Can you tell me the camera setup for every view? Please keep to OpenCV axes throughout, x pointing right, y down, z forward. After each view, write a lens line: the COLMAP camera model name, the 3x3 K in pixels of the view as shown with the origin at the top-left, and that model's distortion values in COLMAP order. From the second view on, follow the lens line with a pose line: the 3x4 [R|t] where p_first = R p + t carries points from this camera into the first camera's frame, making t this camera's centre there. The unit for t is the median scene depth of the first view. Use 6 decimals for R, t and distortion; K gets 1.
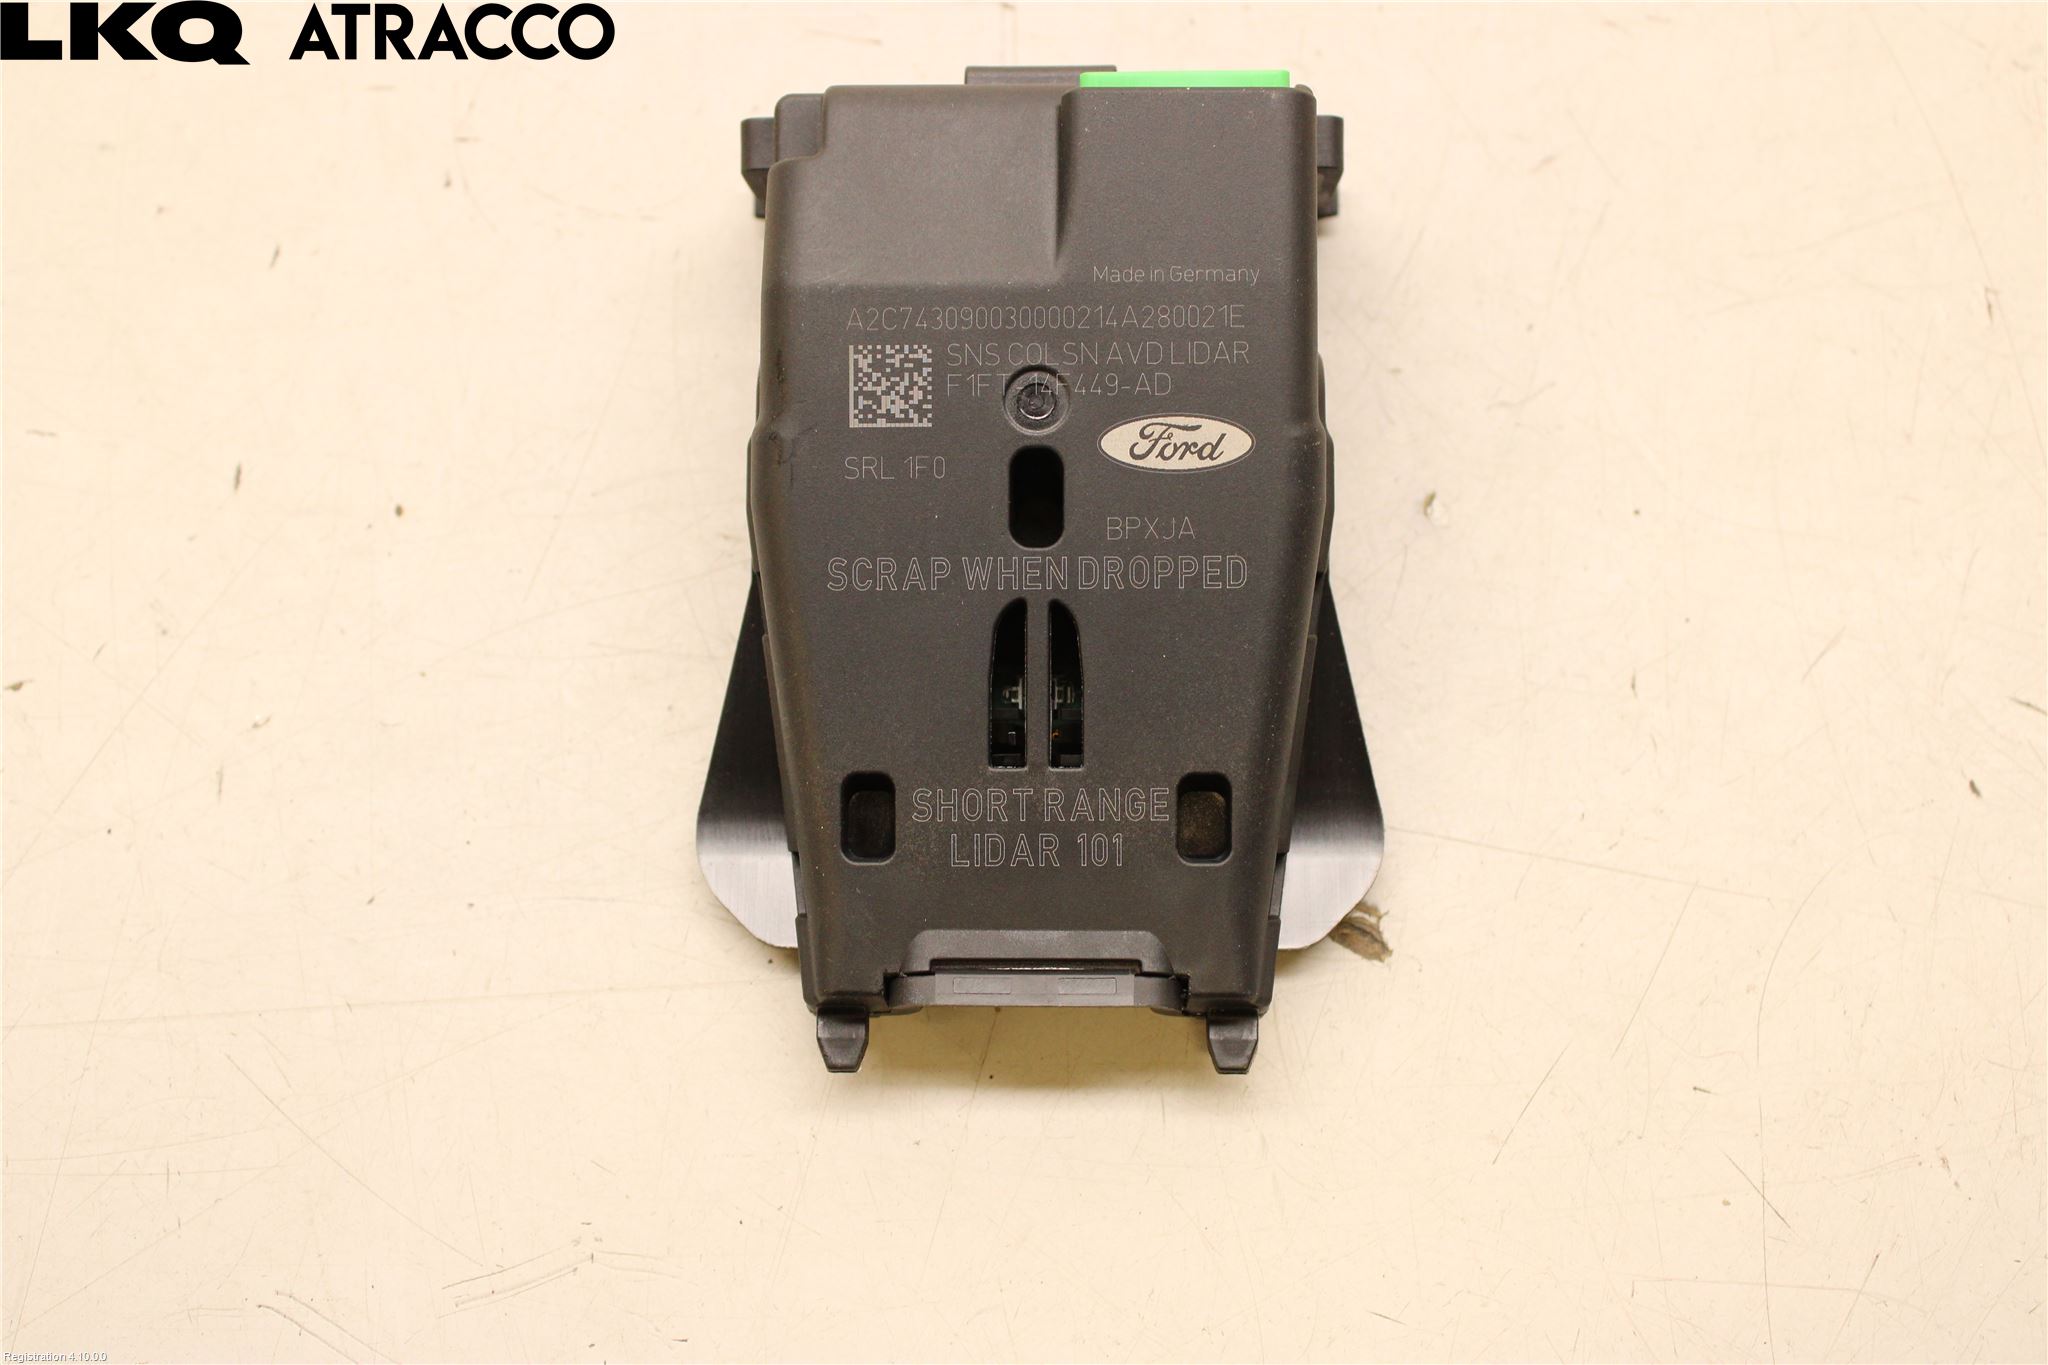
lens RADIAL K [[2876.9, 0, 1024.0], [0, 2876.9, 682.5], [0, 0, 1]] dist [-0.120746, 0.182048]
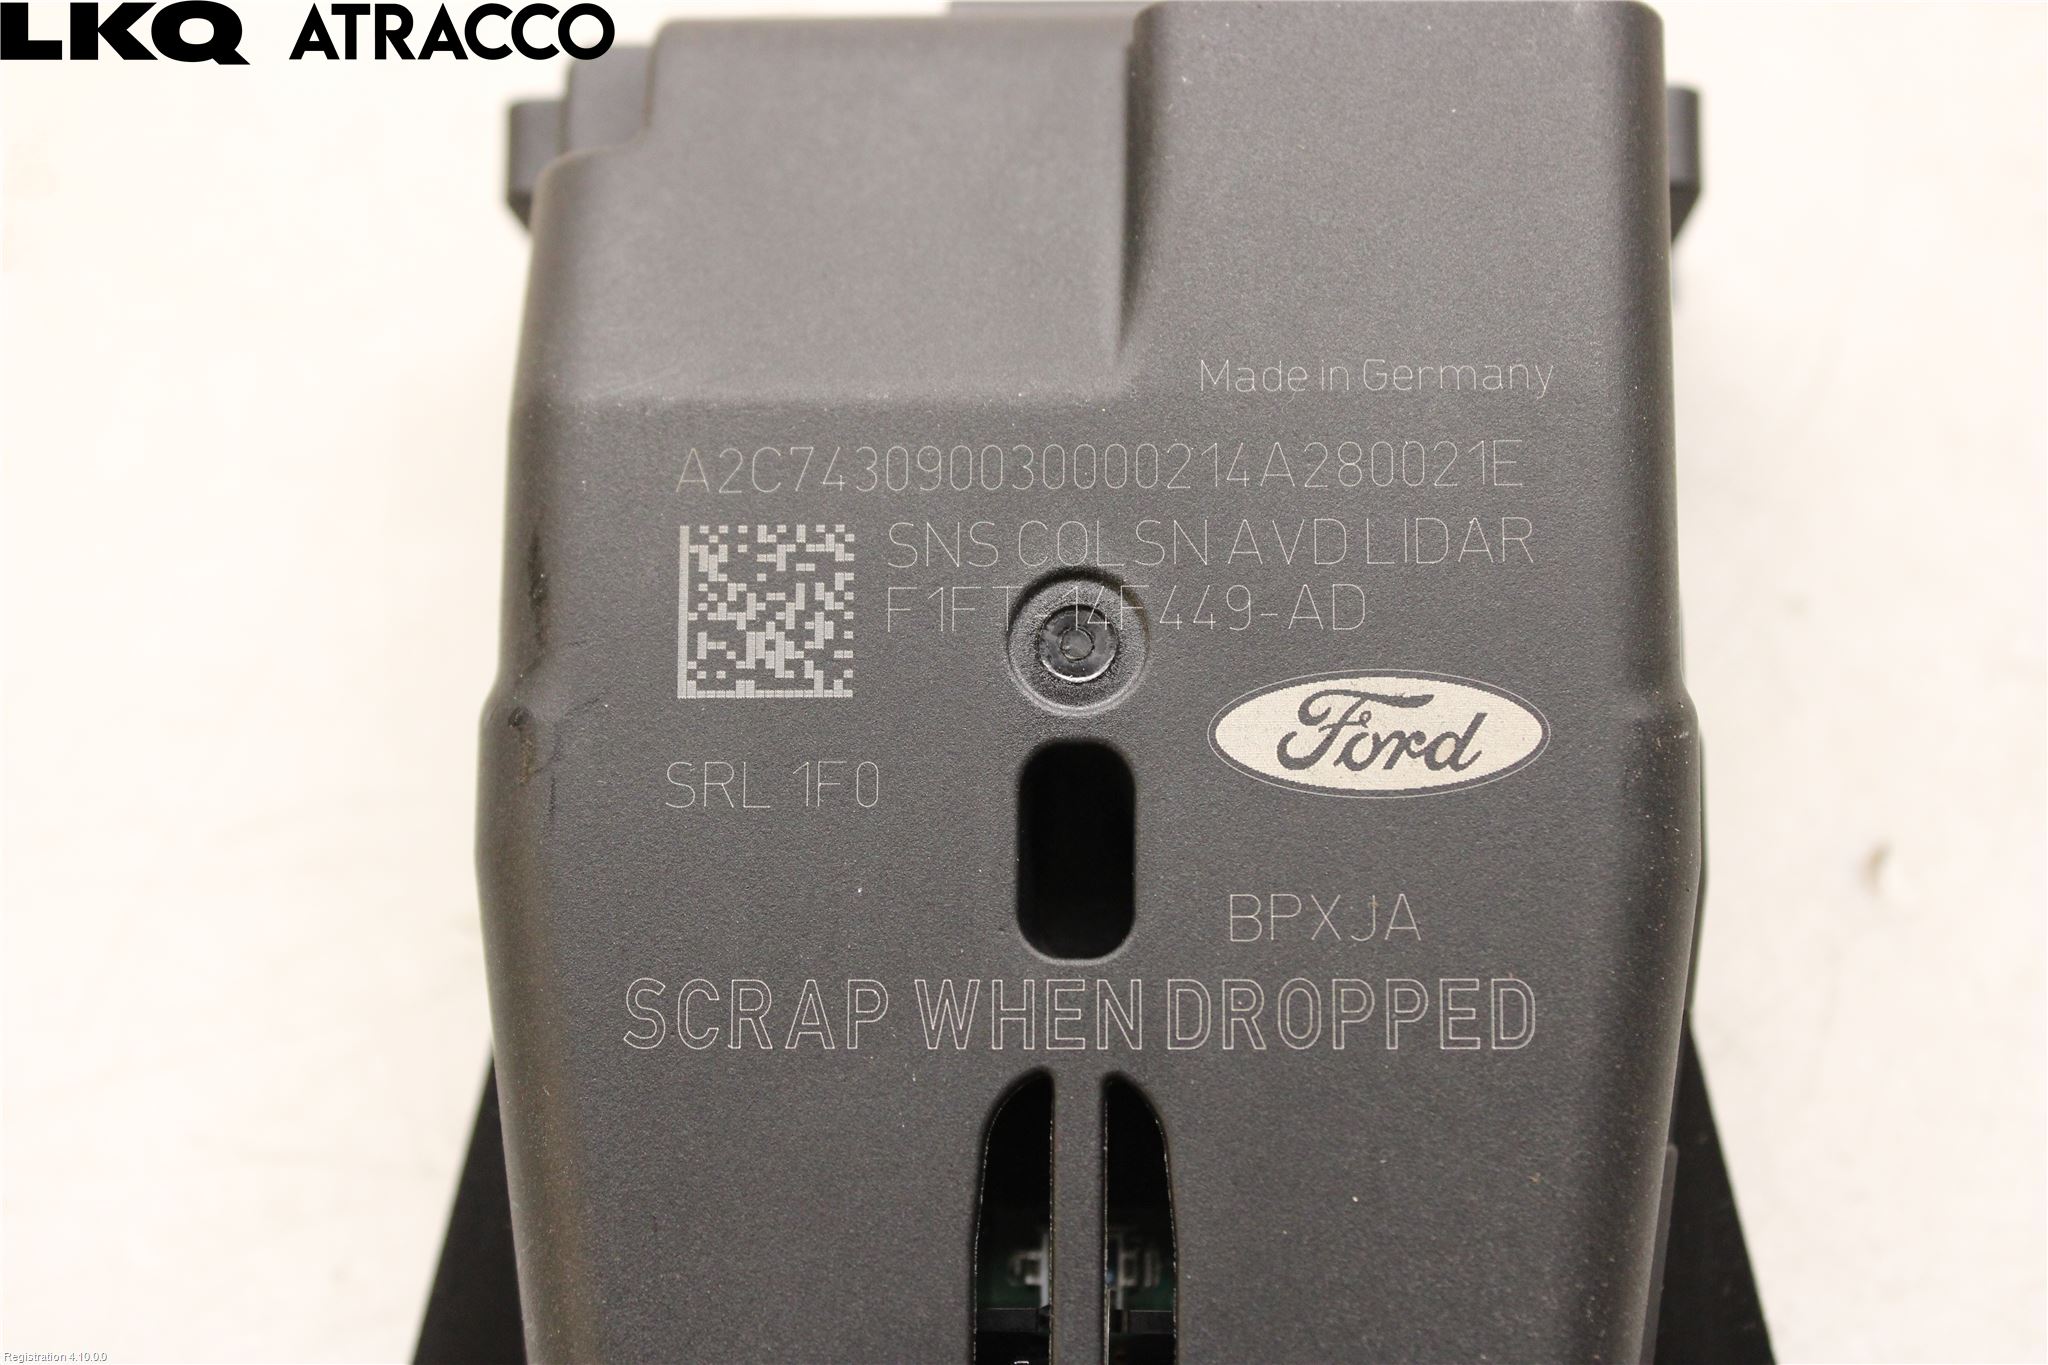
lens RADIAL K [[3244.1, 0, 1024.0], [0, 3244.1, 682.5], [0, 0, 1]] dist [-0.035764, -0.035962]
pose [[0.999409, 0.002064, -0.034322, 0.013809], [-0.006237, 0.992519, -0.121928, -0.027339], [0.033814, 0.122070, 0.991945, 0.477729]]
